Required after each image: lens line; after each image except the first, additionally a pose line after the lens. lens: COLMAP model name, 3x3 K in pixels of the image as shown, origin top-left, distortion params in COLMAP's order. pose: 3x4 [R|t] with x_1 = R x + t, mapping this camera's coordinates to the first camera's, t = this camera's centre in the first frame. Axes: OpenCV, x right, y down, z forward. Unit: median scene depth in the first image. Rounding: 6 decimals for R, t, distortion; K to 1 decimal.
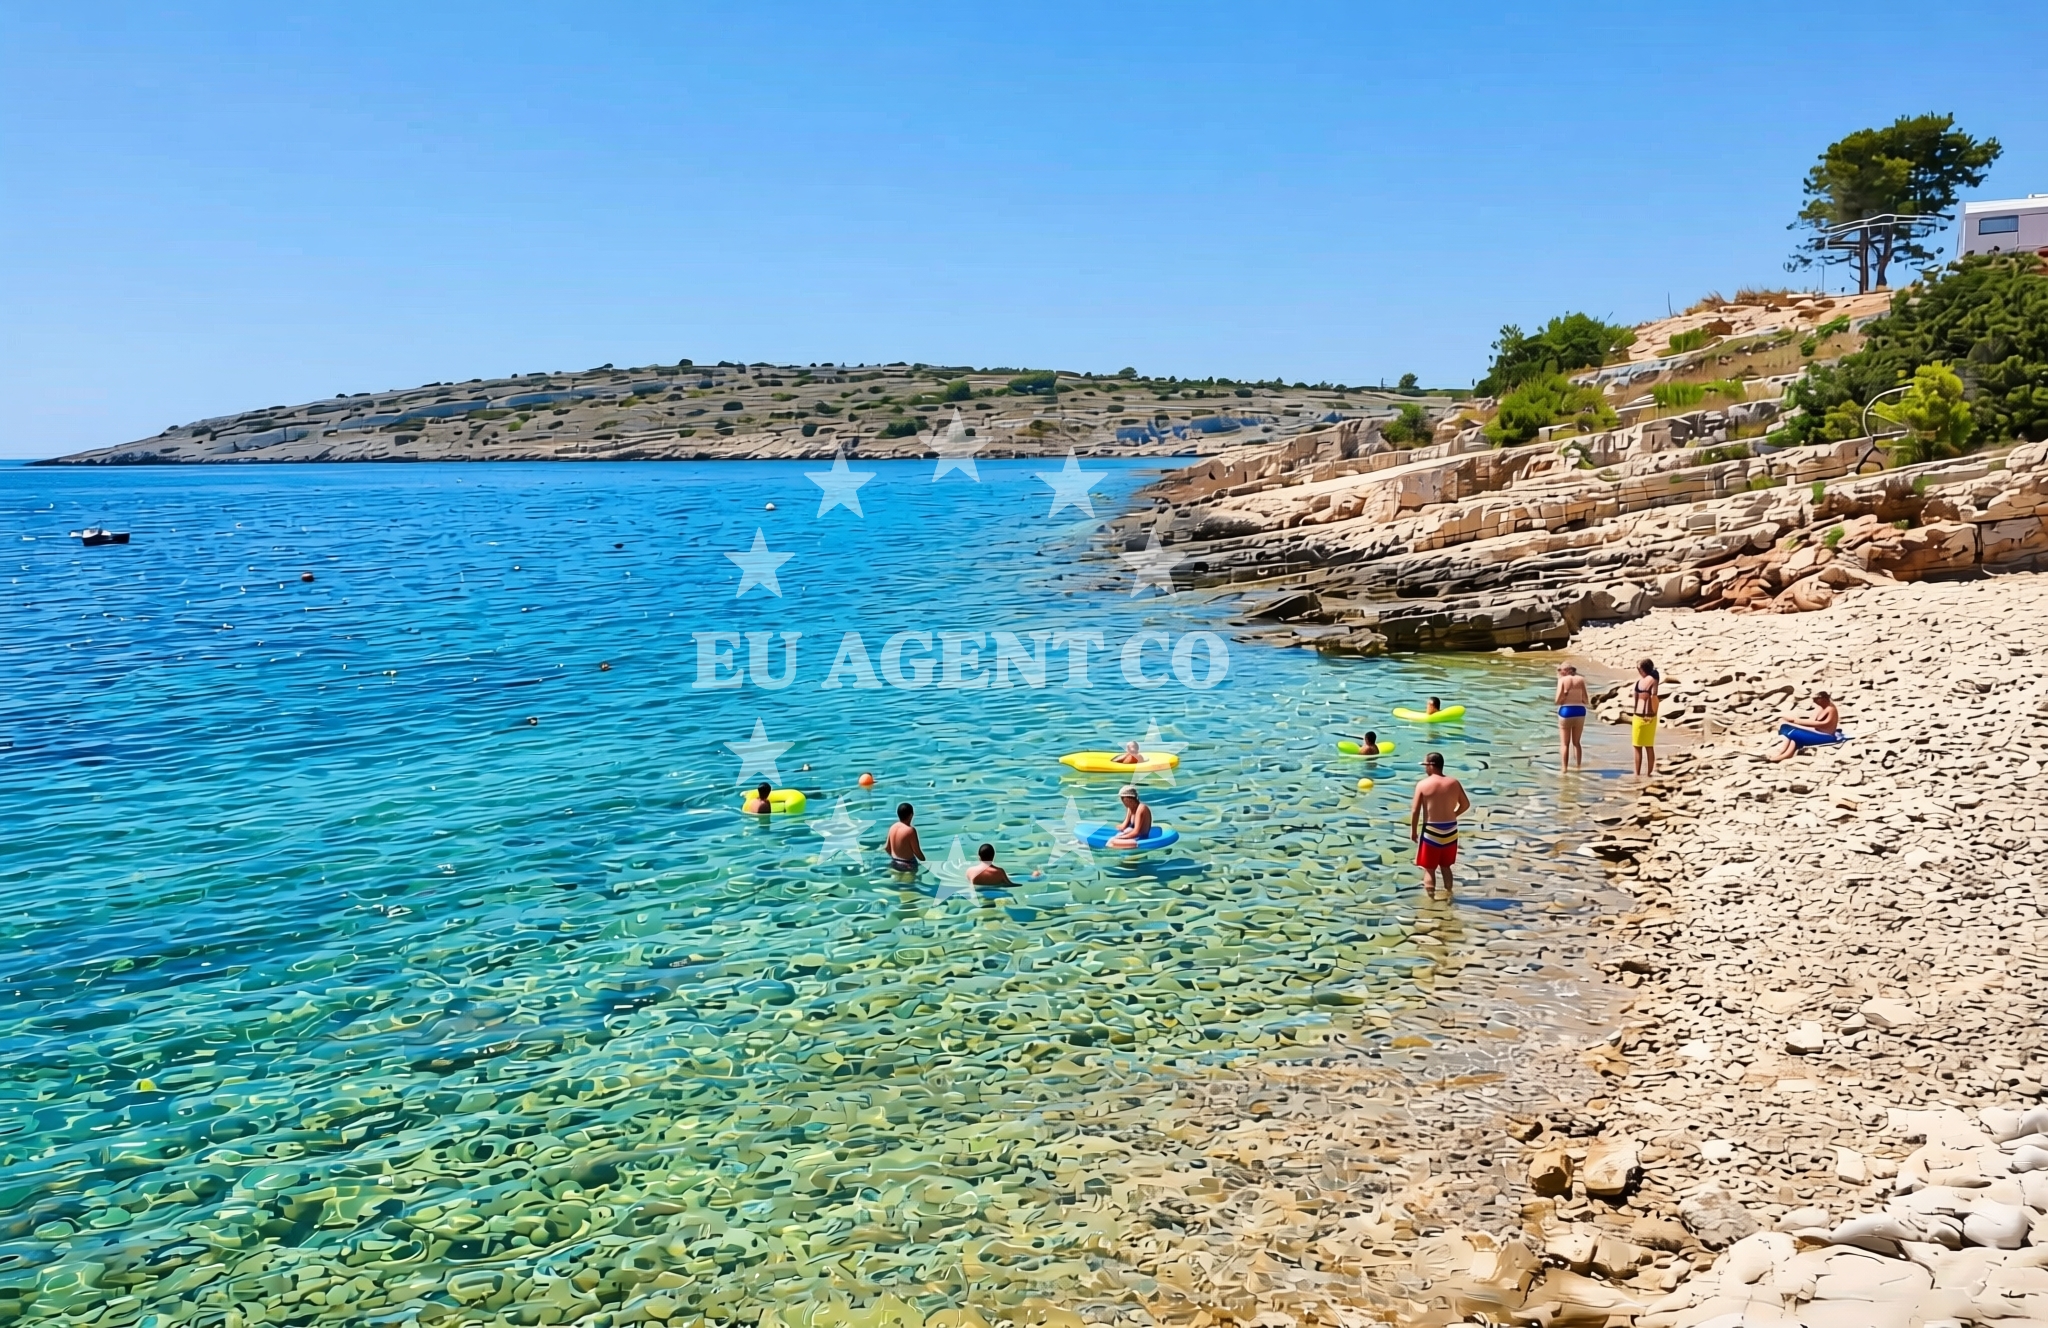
lens RADIAL K [[1364.4, 0, 1027.7], [0, 1364.4, 667.4], [0, 0, 1]] dist [-0.011307, 0.007432]
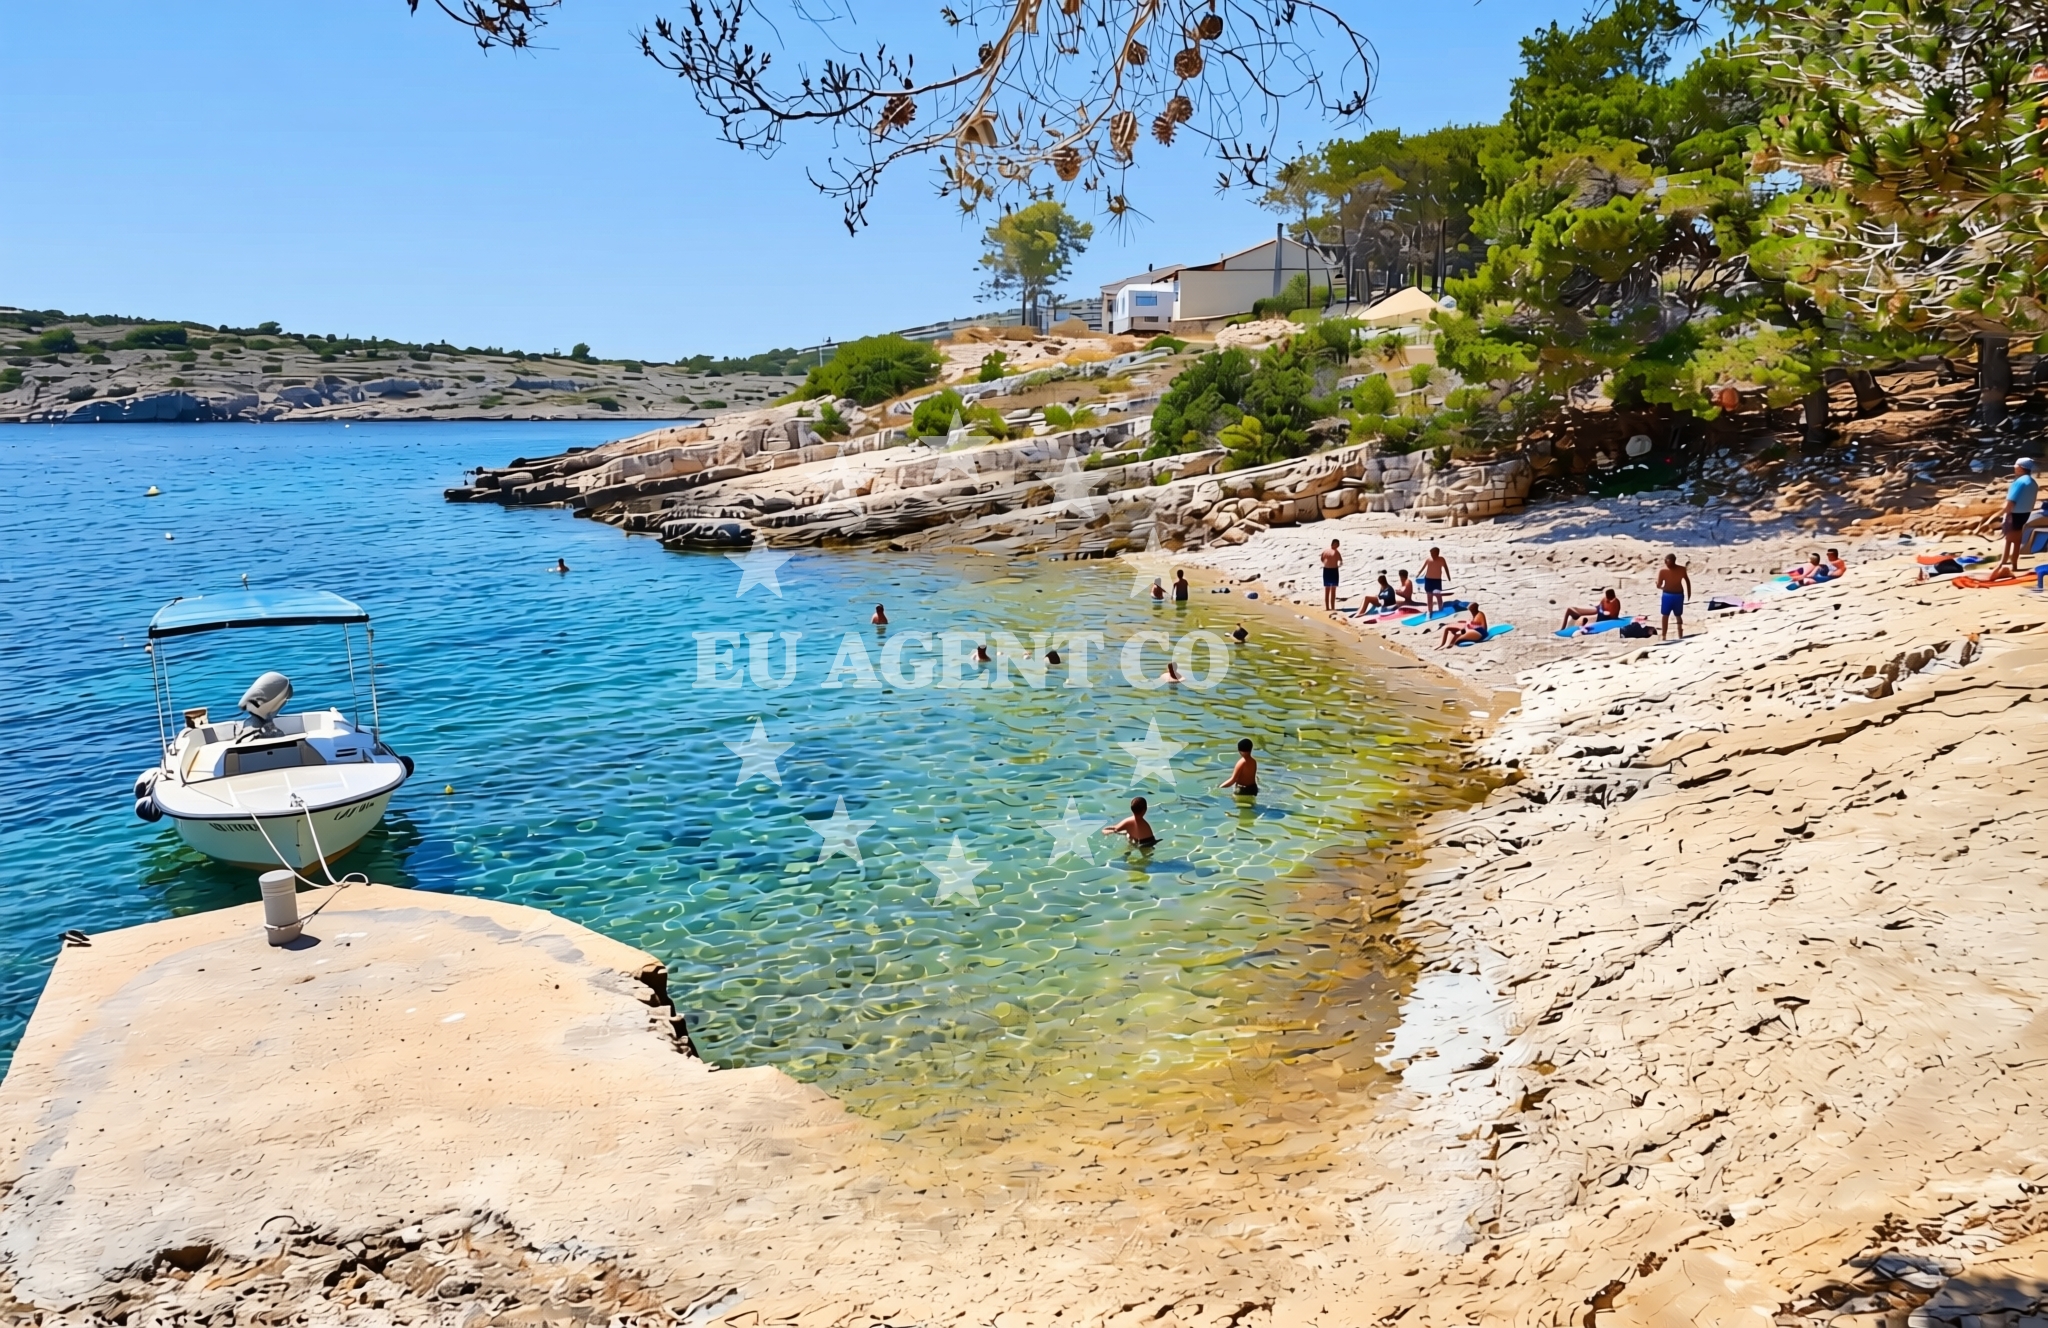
lens RADIAL K [[1364.4, 0, 1025.5], [0, 1364.4, 660.1], [0, 0, 1]] dist [-0.011307, 0.007432]
pose [[0.795798, -0.096882, 0.597762, -0.102094], [0.080495, 0.995283, 0.054148, -0.000530], [-0.600188, 0.005026, 0.799843, -0.050009]]
